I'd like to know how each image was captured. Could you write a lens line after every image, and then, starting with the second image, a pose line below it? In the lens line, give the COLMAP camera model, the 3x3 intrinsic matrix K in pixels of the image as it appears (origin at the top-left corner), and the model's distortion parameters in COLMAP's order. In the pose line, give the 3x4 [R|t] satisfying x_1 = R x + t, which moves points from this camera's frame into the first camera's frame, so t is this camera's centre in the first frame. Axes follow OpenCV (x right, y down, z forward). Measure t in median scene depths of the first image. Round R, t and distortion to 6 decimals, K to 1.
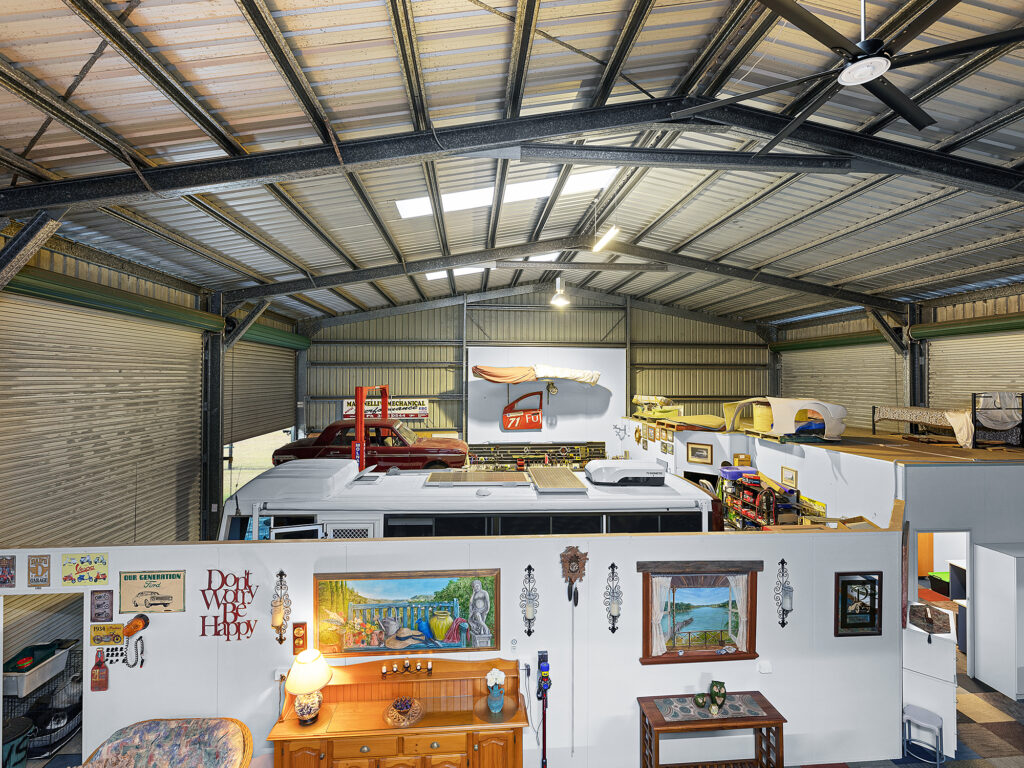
lens RADIAL K [[470.7, 0, 503.6], [0, 470.7, 378.9], [0, 0, 1]] dist [-0.000459, 0.000208]
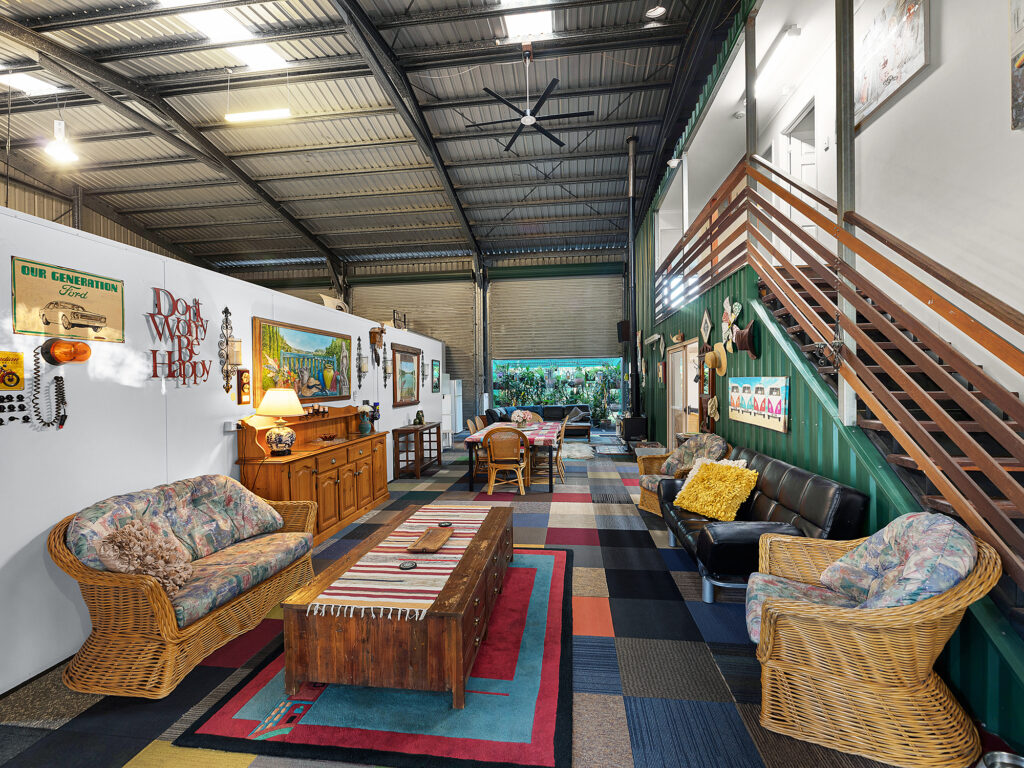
lens RADIAL K [[470.7, 0, 509.0], [0, 470.7, 385.0], [0, 0, 1]] dist [-0.000459, 0.000208]
pose [[0.196981, -0.004173, 0.980398, -1.218725], [0.017166, 0.999852, 0.000807, 0.560028], [-0.980257, 0.016671, 0.197023, 0.329976]]
